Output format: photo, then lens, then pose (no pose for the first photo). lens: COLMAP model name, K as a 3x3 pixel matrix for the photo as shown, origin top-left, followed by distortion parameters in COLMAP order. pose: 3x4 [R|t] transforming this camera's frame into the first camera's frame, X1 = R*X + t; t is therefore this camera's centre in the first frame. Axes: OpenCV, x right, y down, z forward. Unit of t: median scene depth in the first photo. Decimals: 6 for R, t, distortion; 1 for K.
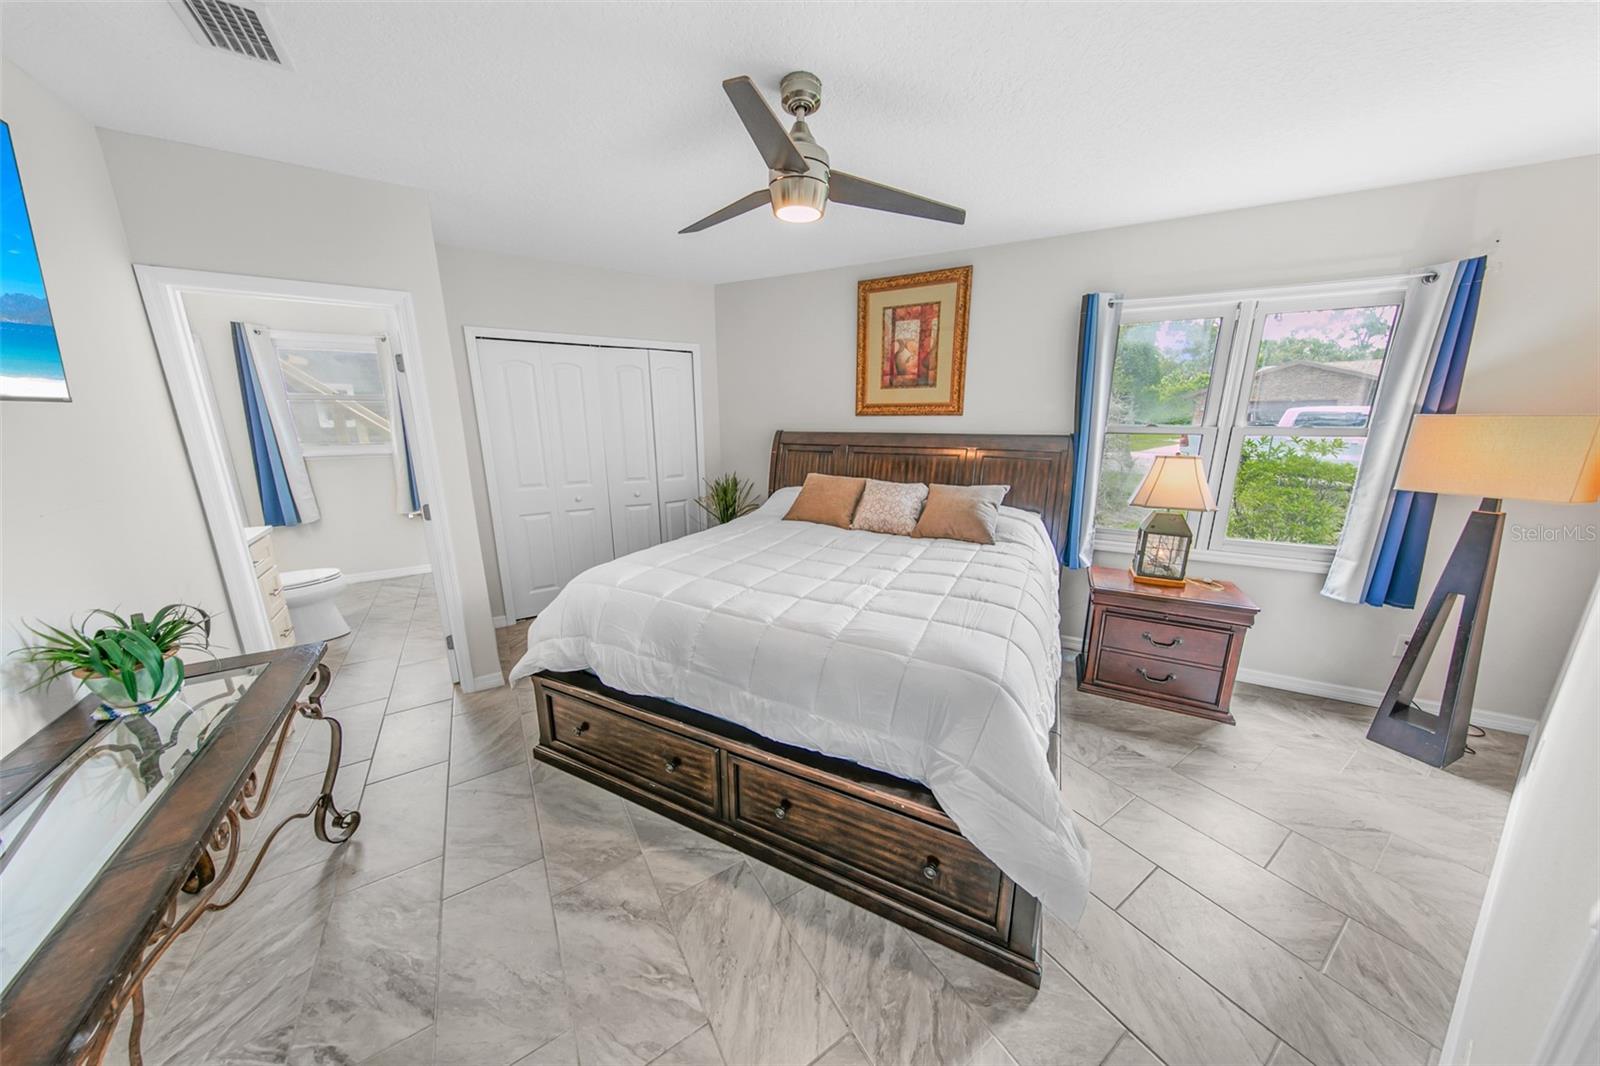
lens RADIAL K [[502.6, 0, 797.3], [0, 502.6, 532.1], [0, 0, 1]] dist [0.001759, 0.000074]
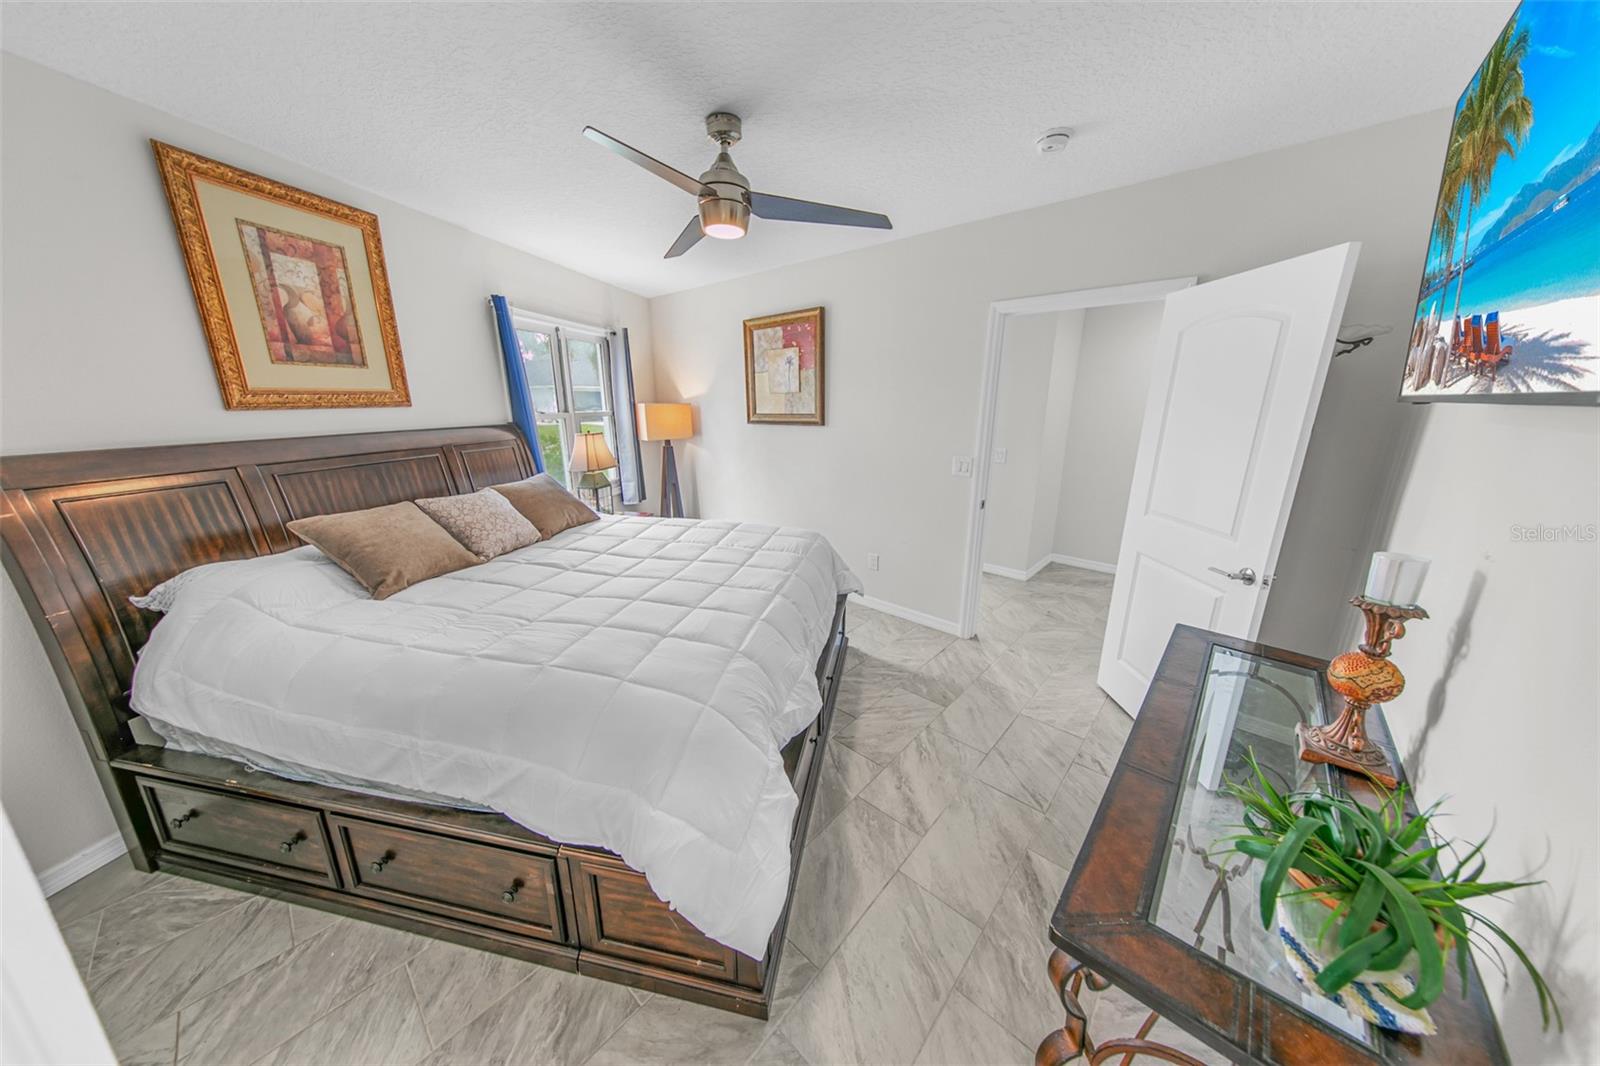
lens RADIAL K [[499.7, 0, 794.8], [0, 499.7, 534.1], [0, 0, 1]] dist [0.000704, 0.000037]
pose [[-0.270010, -0.247204, 0.930583, -0.955030], [0.230431, 0.921805, 0.311732, -0.226259], [-0.934878, 0.298606, -0.191933, 0.959197]]
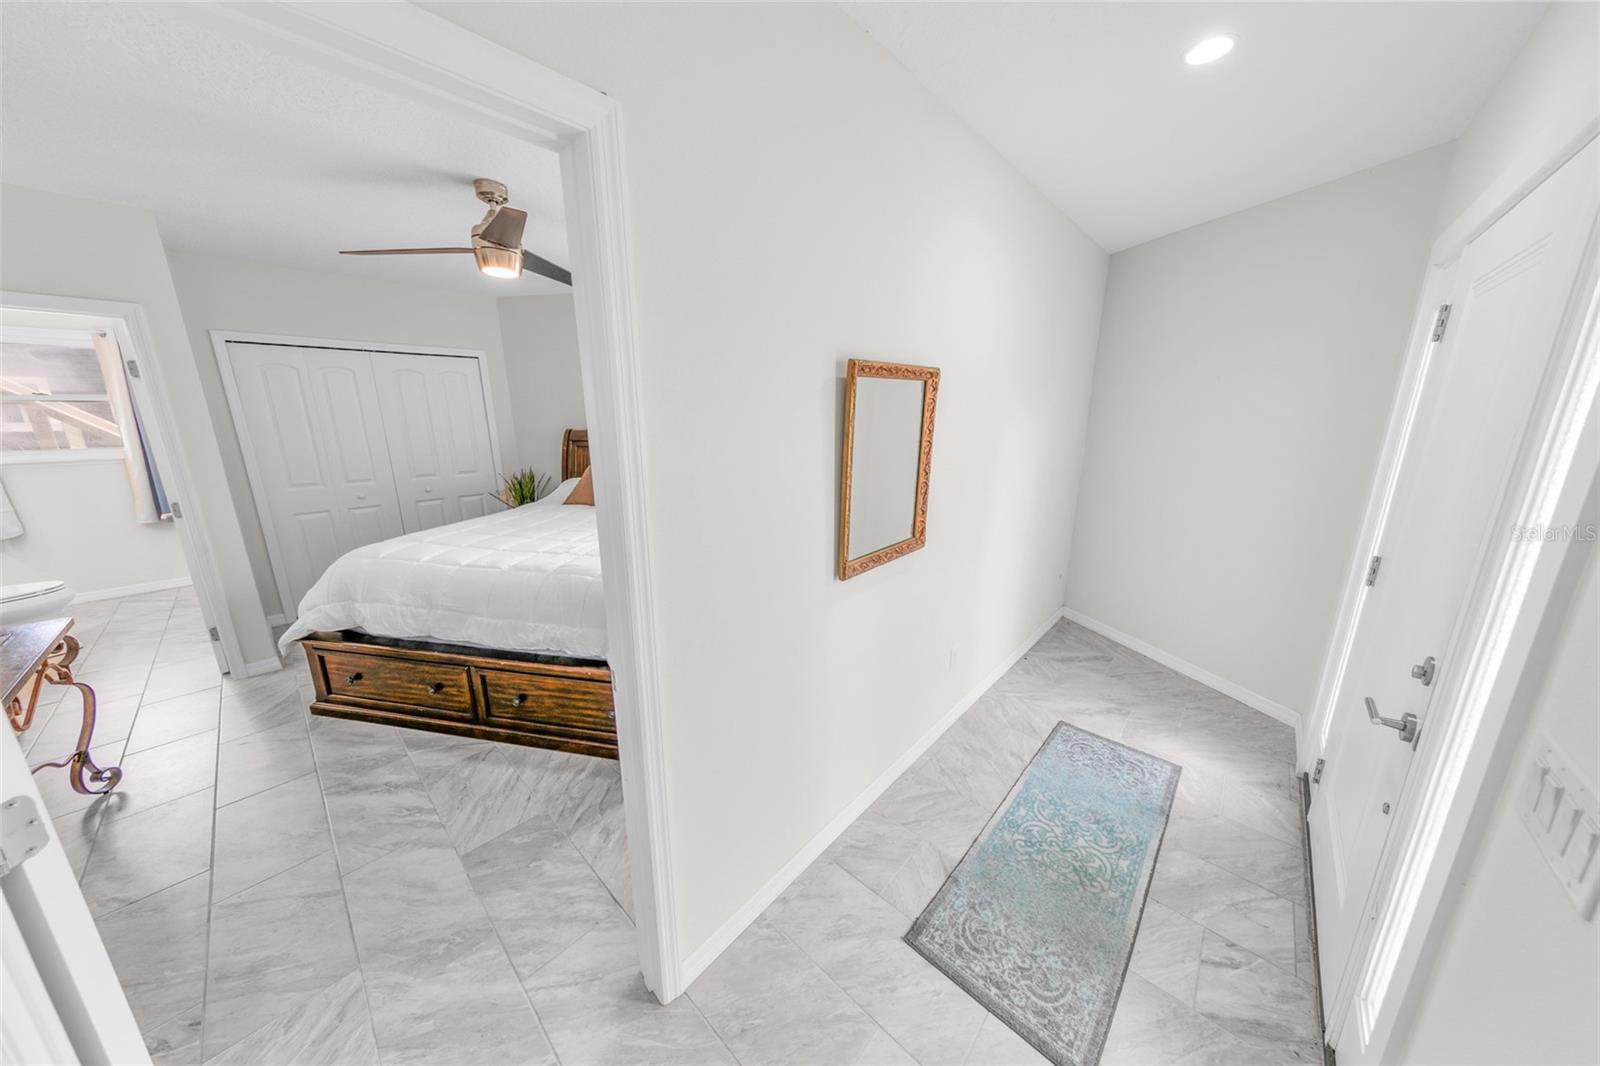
lens RADIAL K [[499.7, 0, 794.8], [0, 499.7, 534.1], [0, 0, 1]] dist [0.000704, 0.000037]
pose [[0.966217, -0.061540, 0.250274, 0.301603], [0.060022, 0.998103, 0.013699, 0.092645], [-0.250643, 0.001786, 0.968078, -0.409365]]
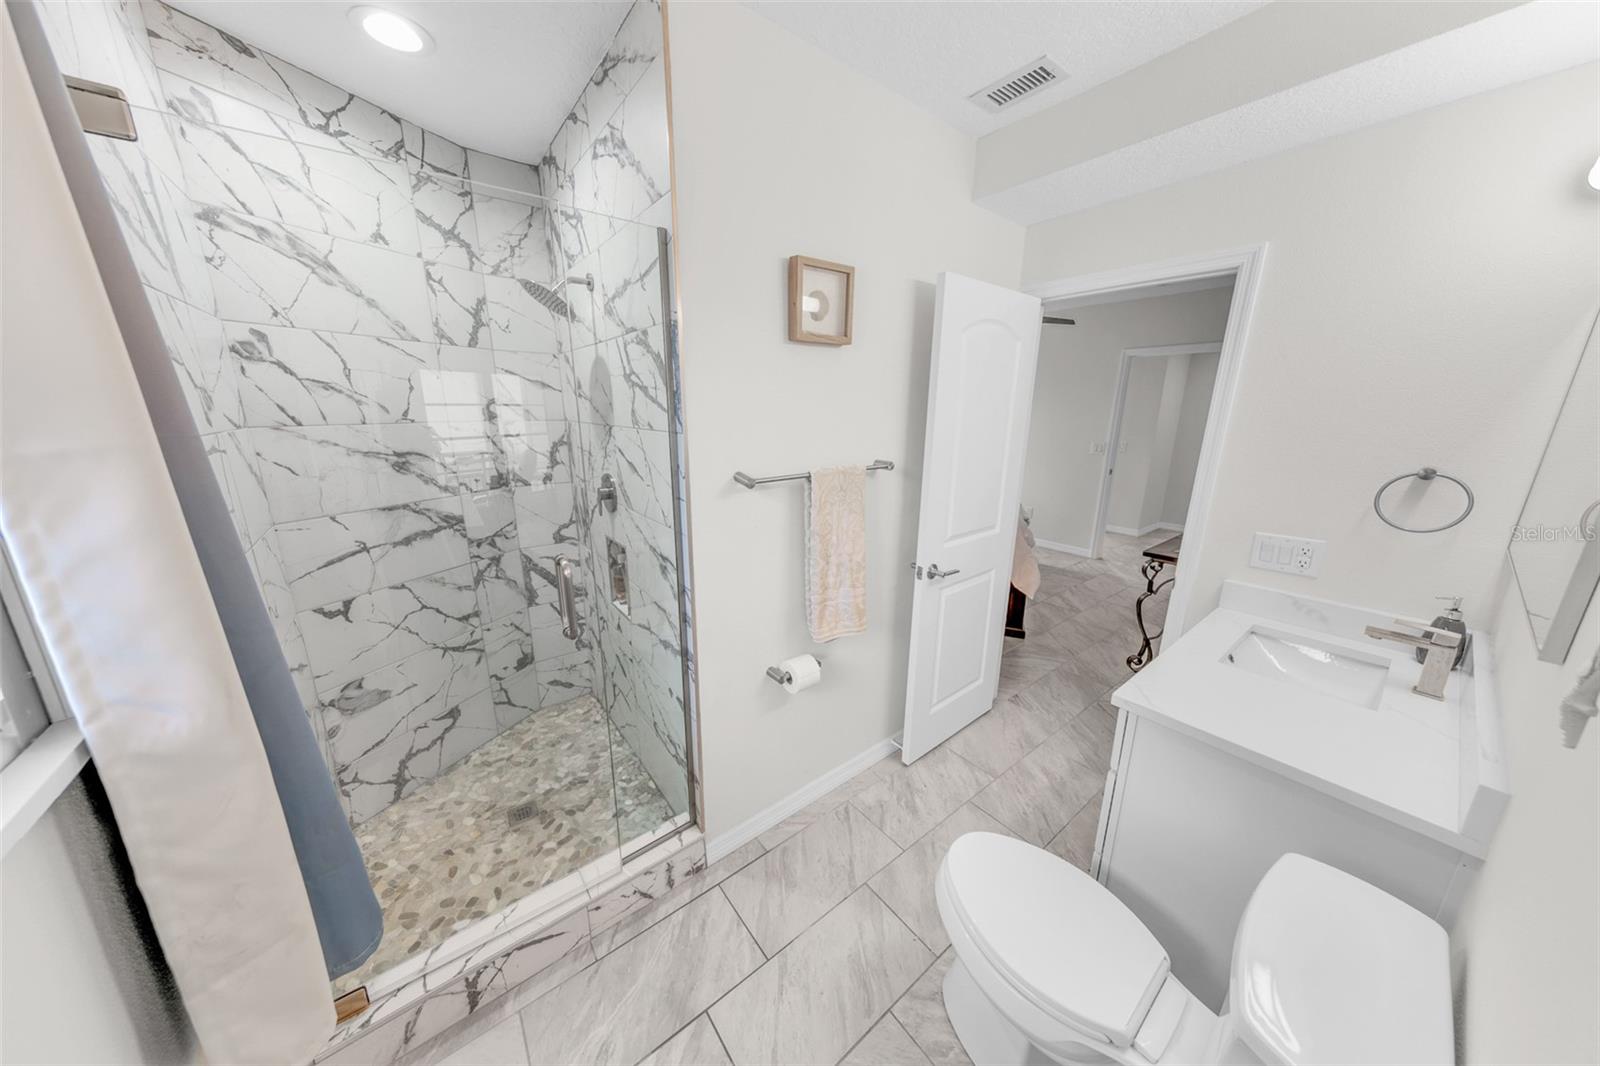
lens RADIAL K [[499.7, 0, 794.8], [0, 499.7, 534.1], [0, 0, 1]] dist [0.000704, 0.000037]
pose [[-0.096724, -0.242250, 0.965380, -1.868569], [0.229624, 0.938332, 0.258469, -0.386954], [-0.968461, 0.246675, -0.035133, 1.693751]]
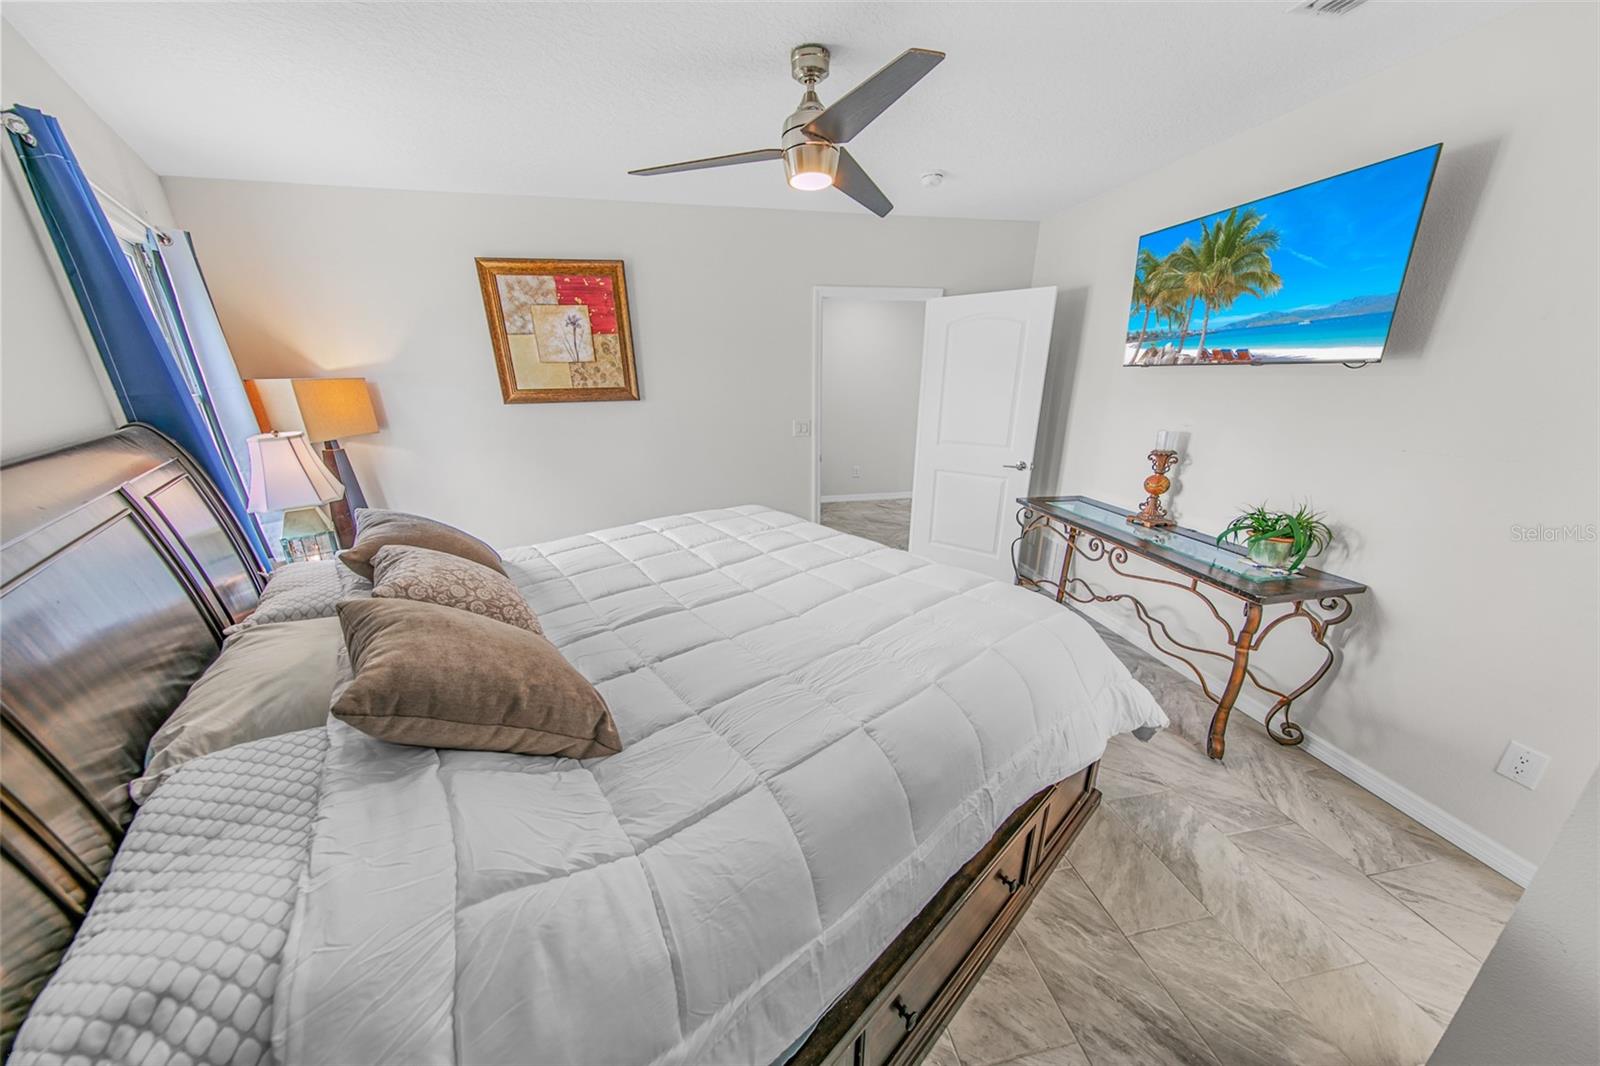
lens RADIAL K [[502.6, 0, 797.3], [0, 502.6, 532.1], [0, 0, 1]] dist [0.001759, 0.000074]
pose [[-0.930794, -0.103706, 0.350524, -0.314896], [0.096571, 0.855081, 0.509422, -0.400666], [-0.352557, 0.508017, -0.785889, 1.665120]]
